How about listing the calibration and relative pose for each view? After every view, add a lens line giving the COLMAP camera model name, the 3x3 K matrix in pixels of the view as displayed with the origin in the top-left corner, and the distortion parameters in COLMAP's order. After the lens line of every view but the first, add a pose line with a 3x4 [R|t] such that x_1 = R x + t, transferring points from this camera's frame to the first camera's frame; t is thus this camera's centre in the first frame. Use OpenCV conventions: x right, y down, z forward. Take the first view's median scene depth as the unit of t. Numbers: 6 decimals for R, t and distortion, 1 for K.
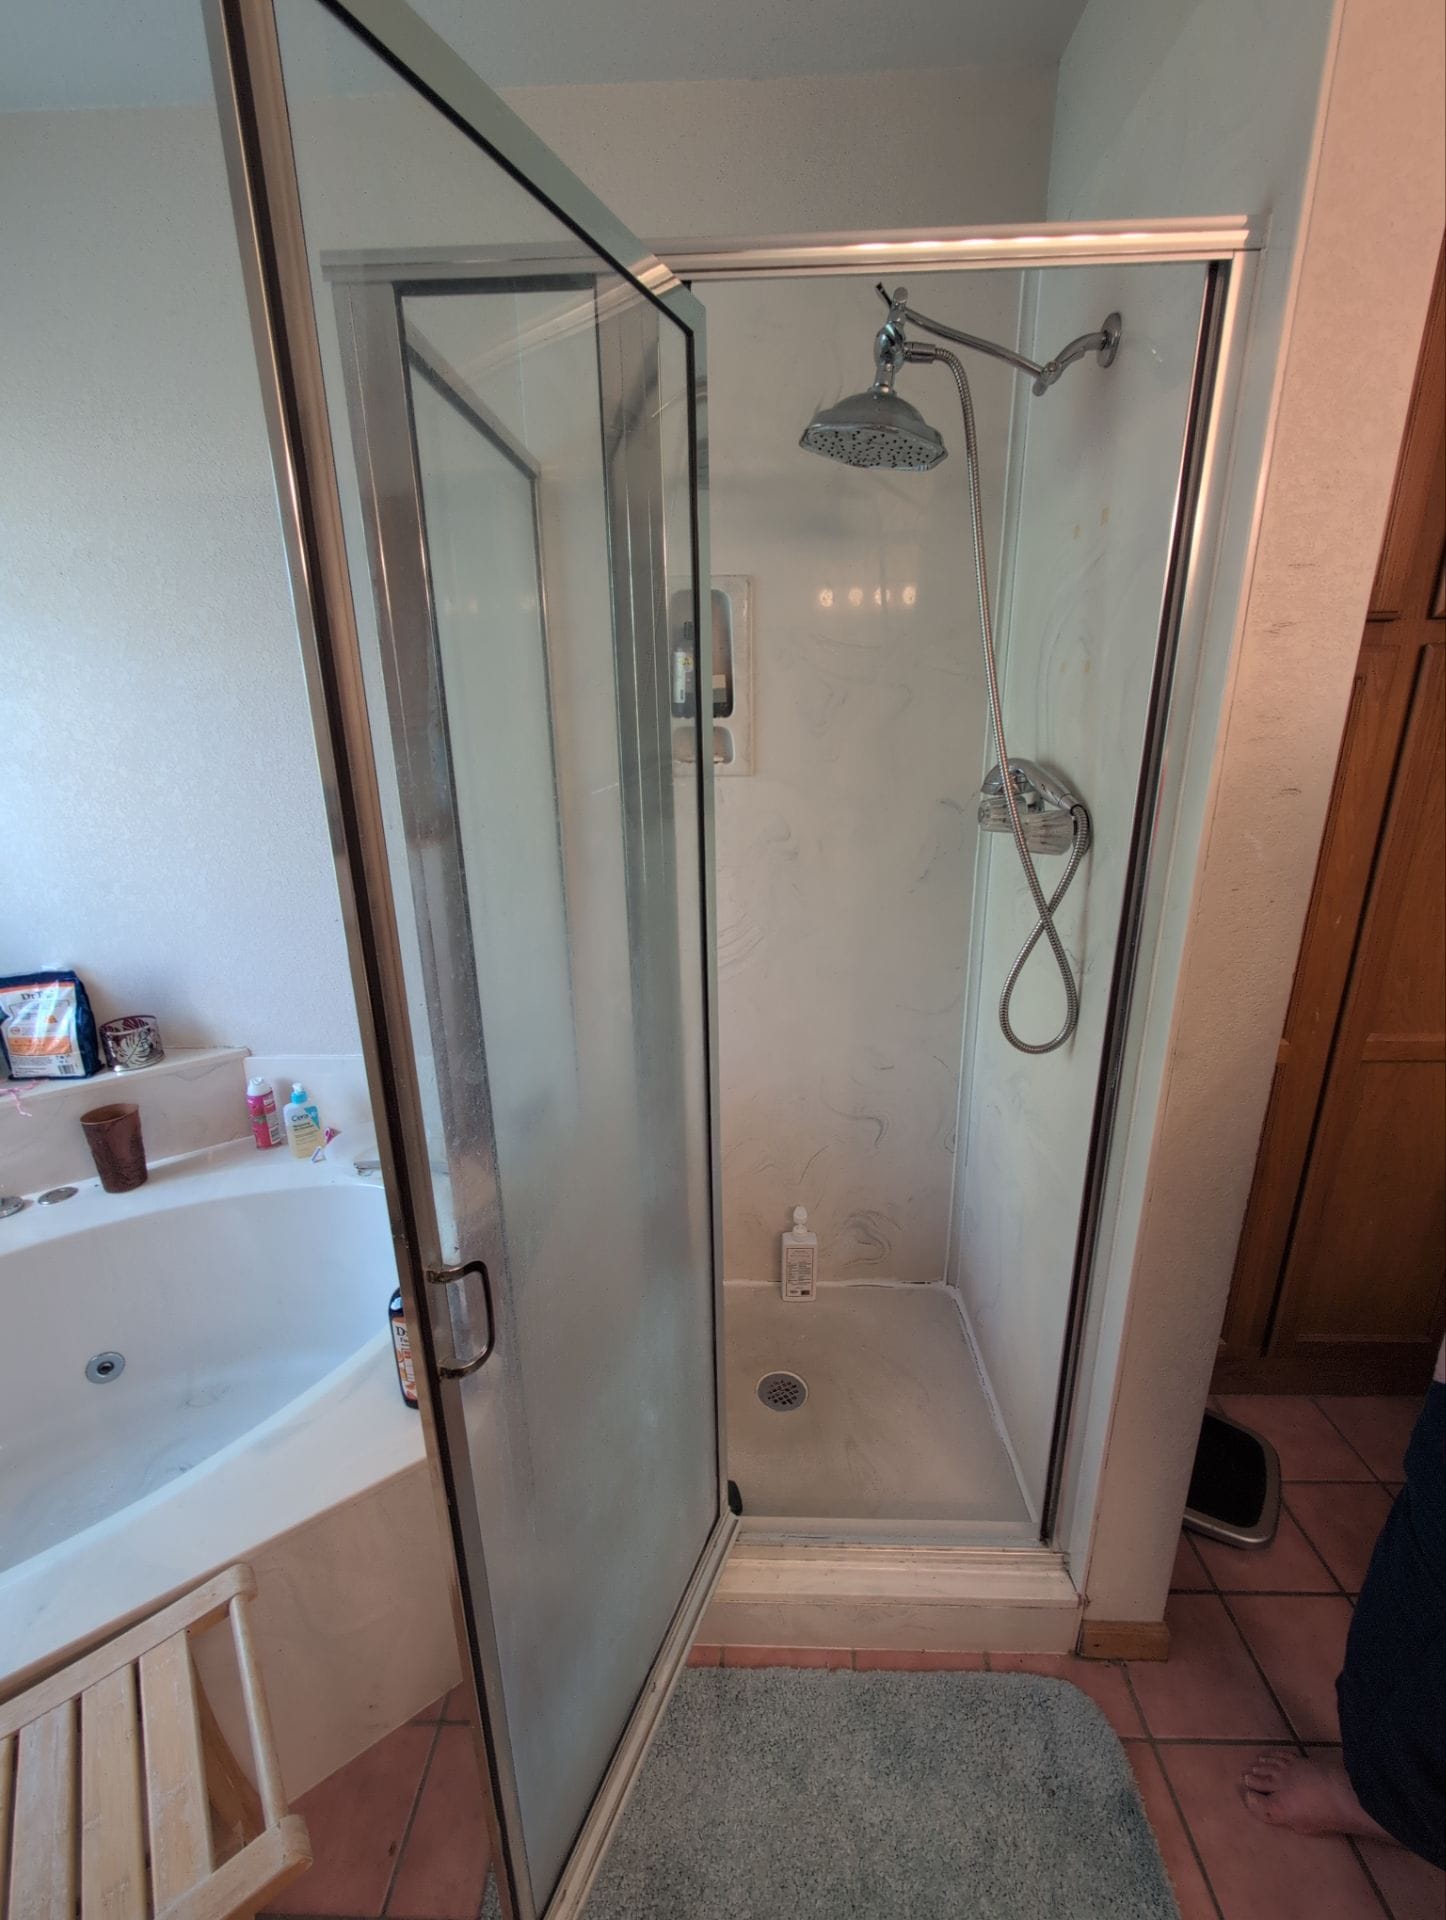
lens RADIAL K [[780.0, 0, 723.0], [0, 780.0, 960.0], [0, 0, 1]] dist [-0.003427, 0.000156]
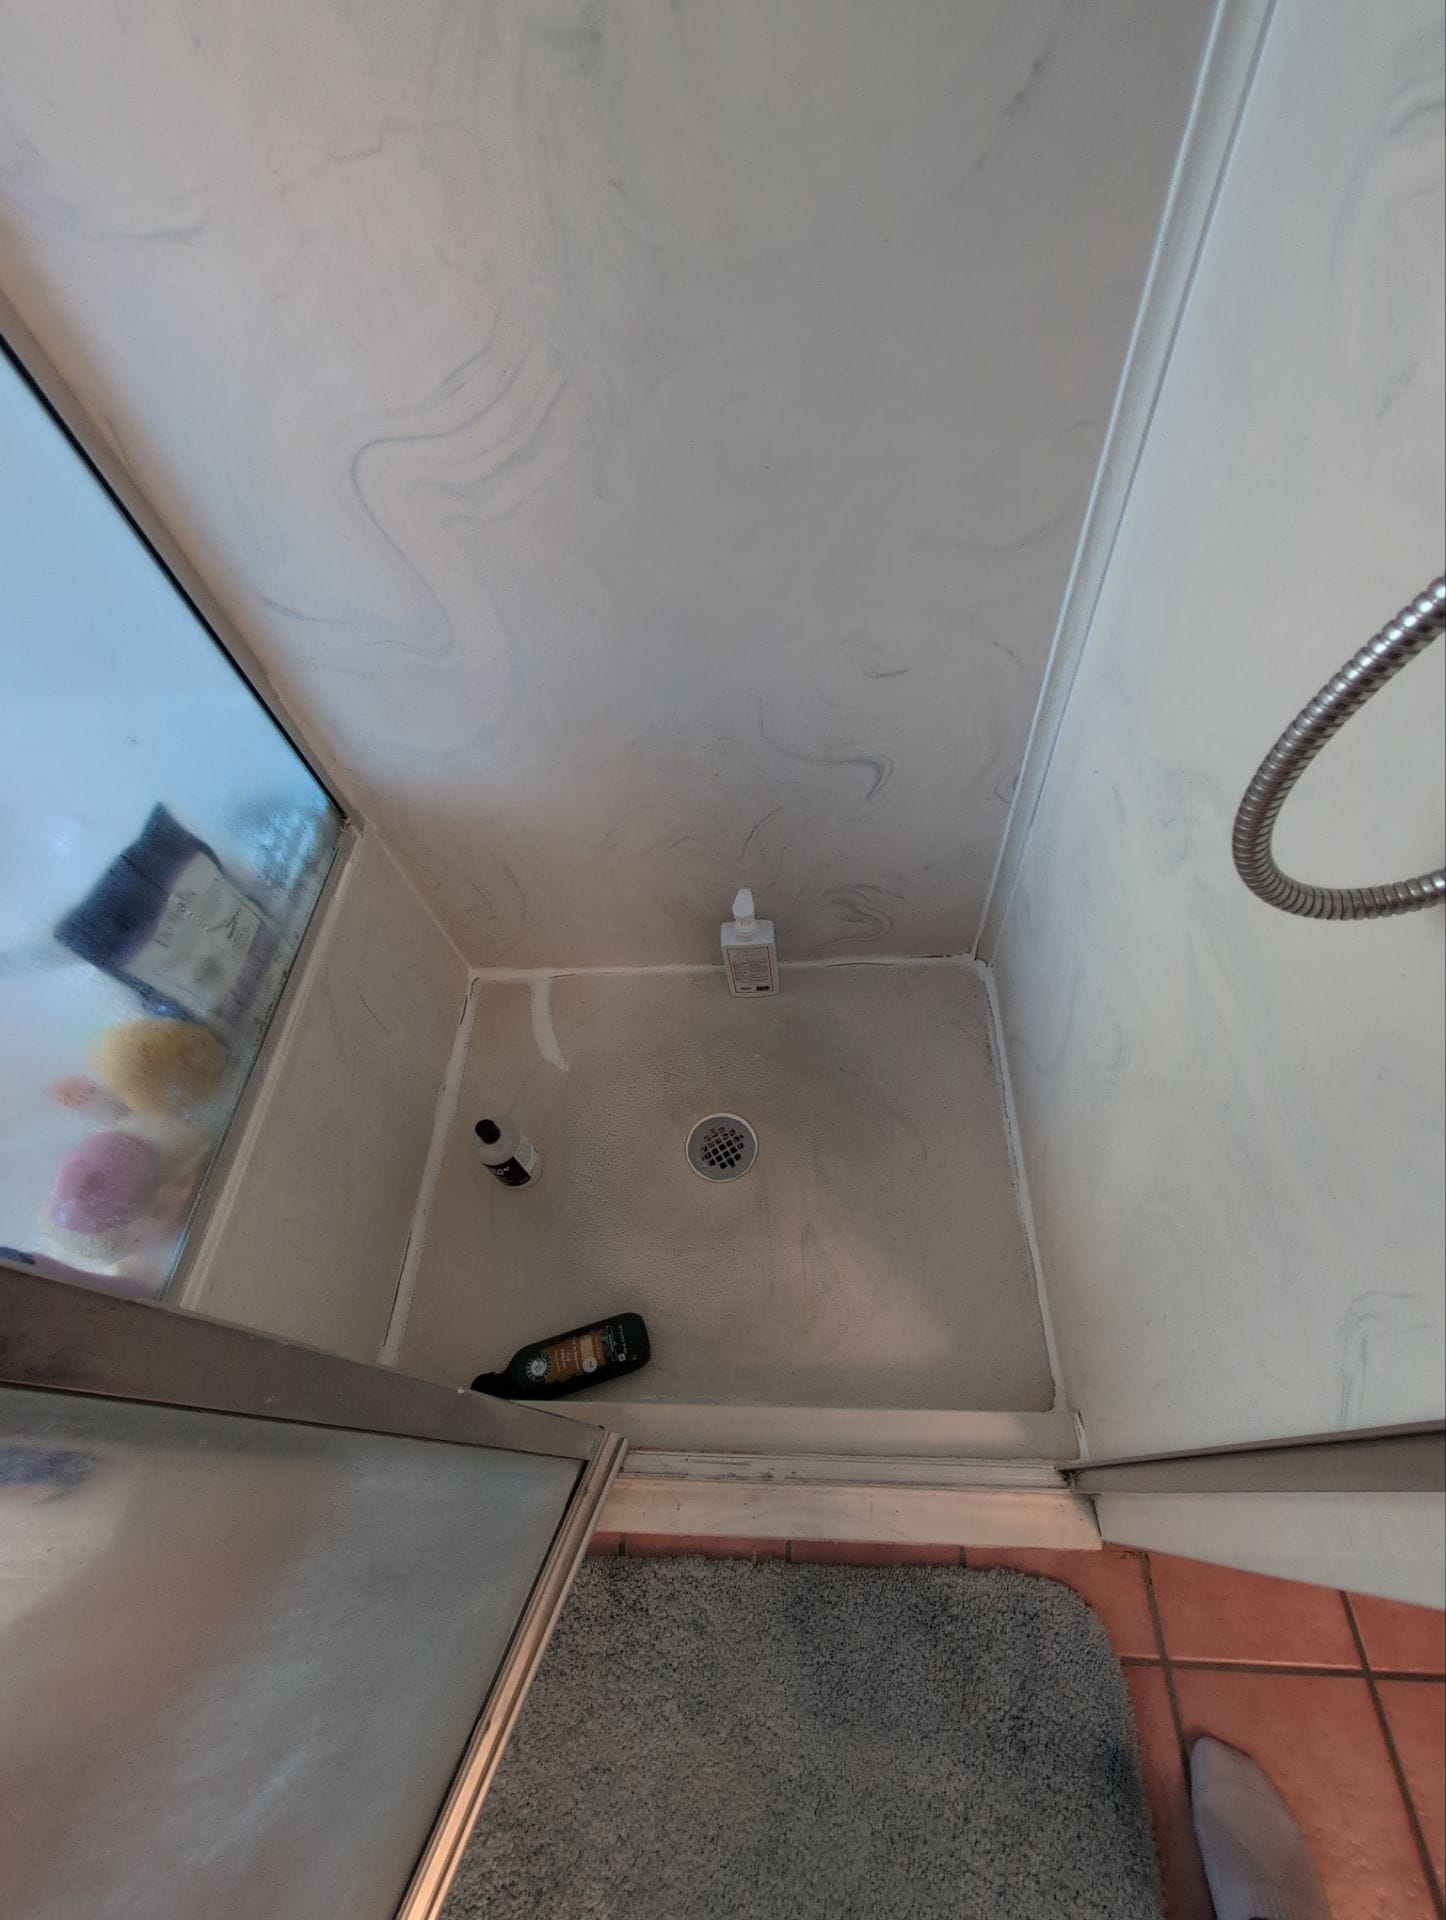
lens RADIAL K [[782.5, 0, 723.0], [0, 782.5, 960.0], [0, 0, 1]] dist [-0.000052, 0.000003]
pose [[0.995496, -0.058533, -0.074574, 0.189281], [0.092782, 0.763054, 0.639641, -0.053654], [0.019464, -0.643679, 0.765048, 0.748474]]
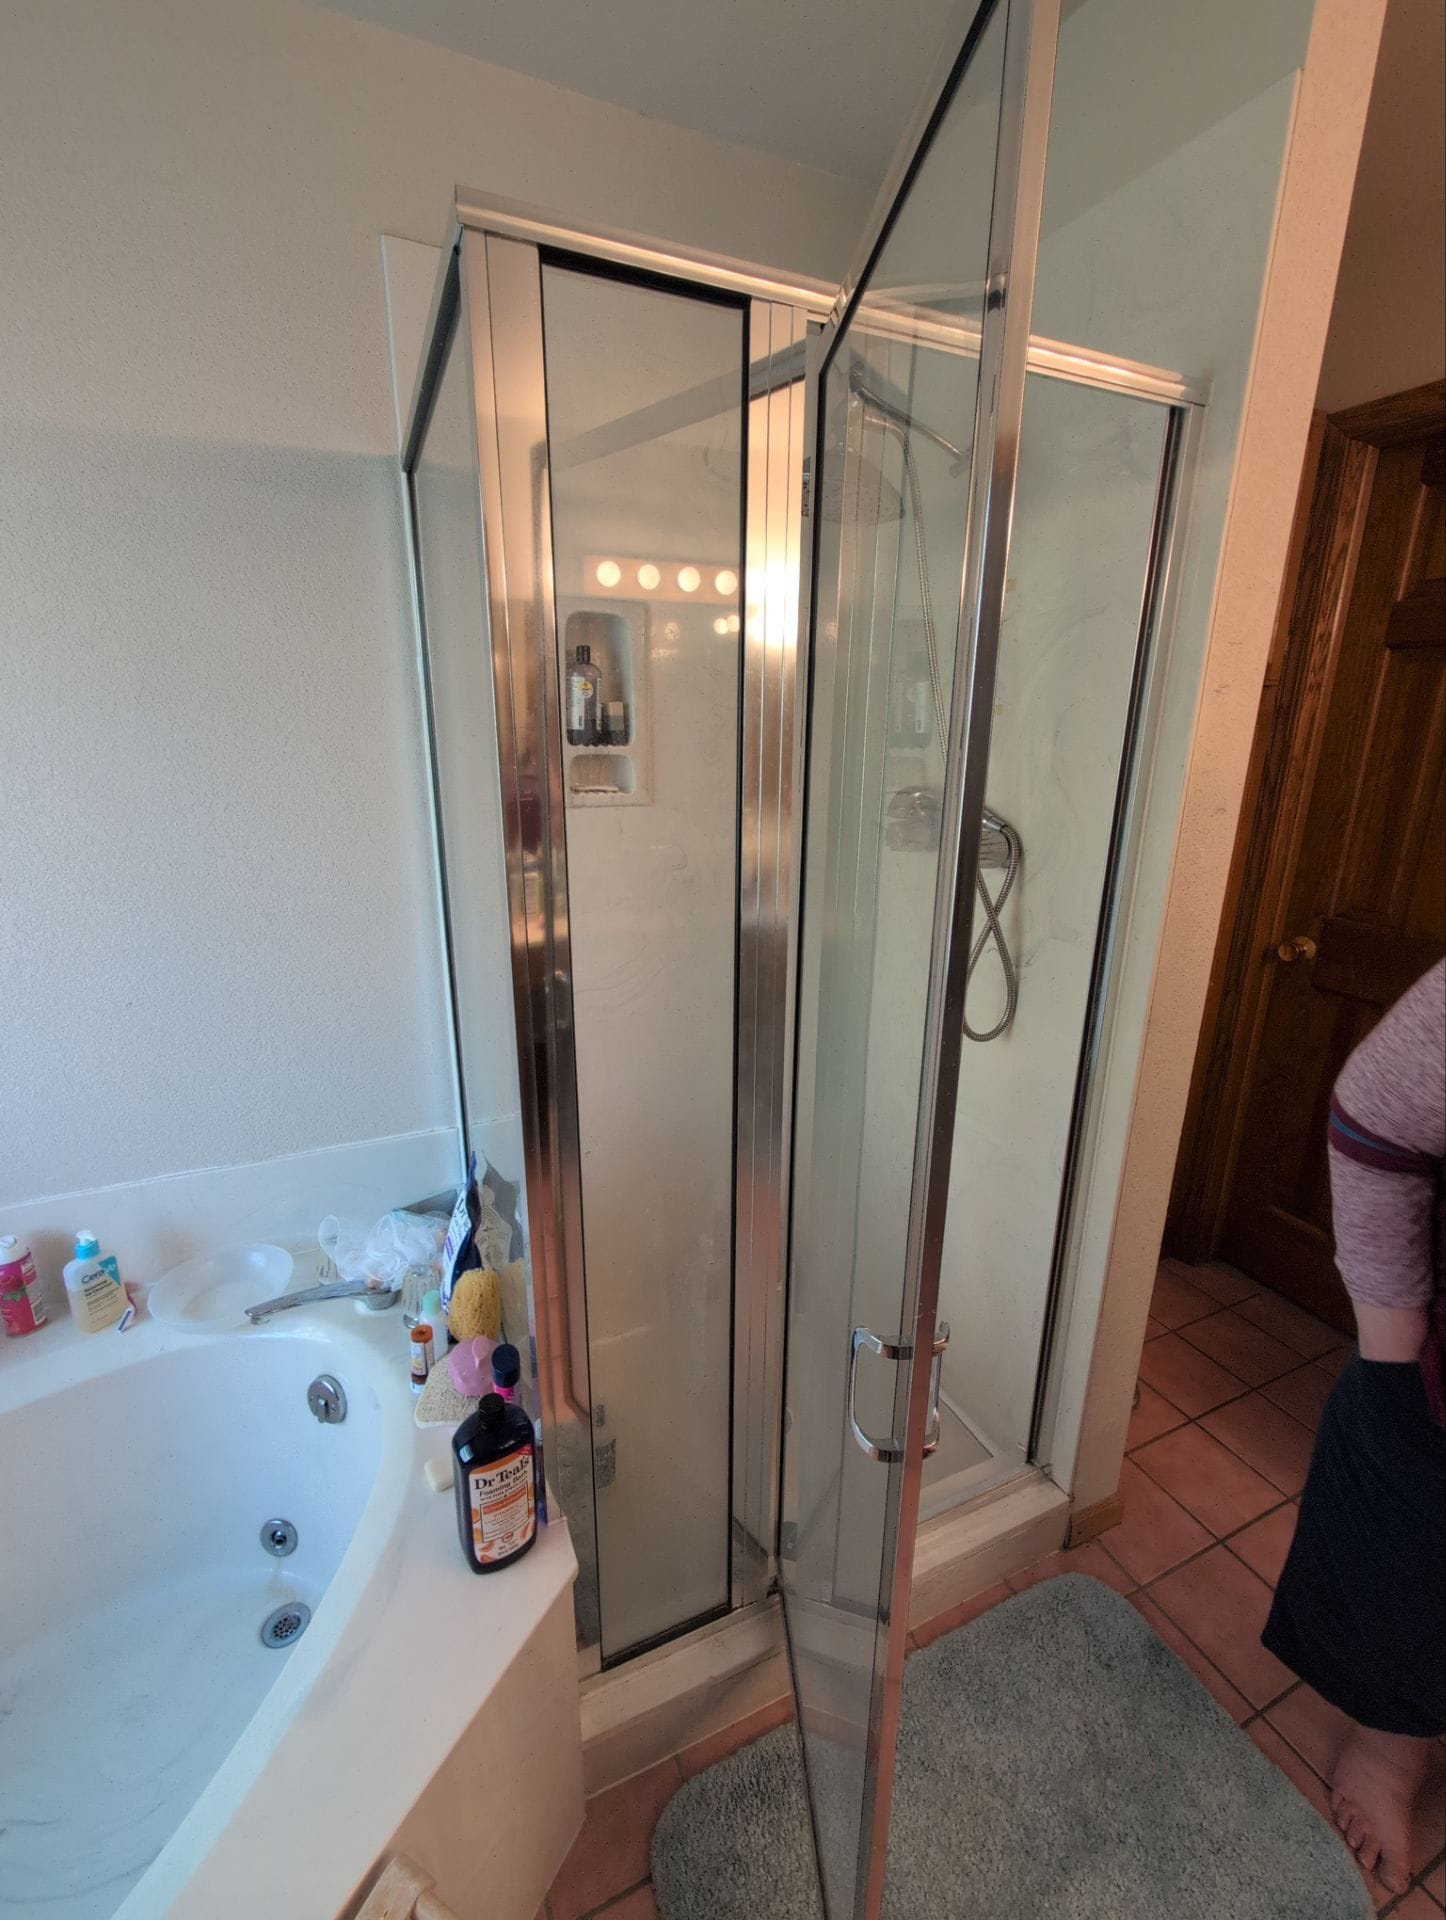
lens RADIAL K [[780.0, 0, 723.0], [0, 780.0, 960.0], [0, 0, 1]] dist [-0.003427, 0.000156]
pose [[0.904315, -0.100698, 0.414819, -0.396914], [0.113033, 0.993578, -0.005221, -0.034047], [-0.411629, 0.051610, 0.909889, 0.100516]]
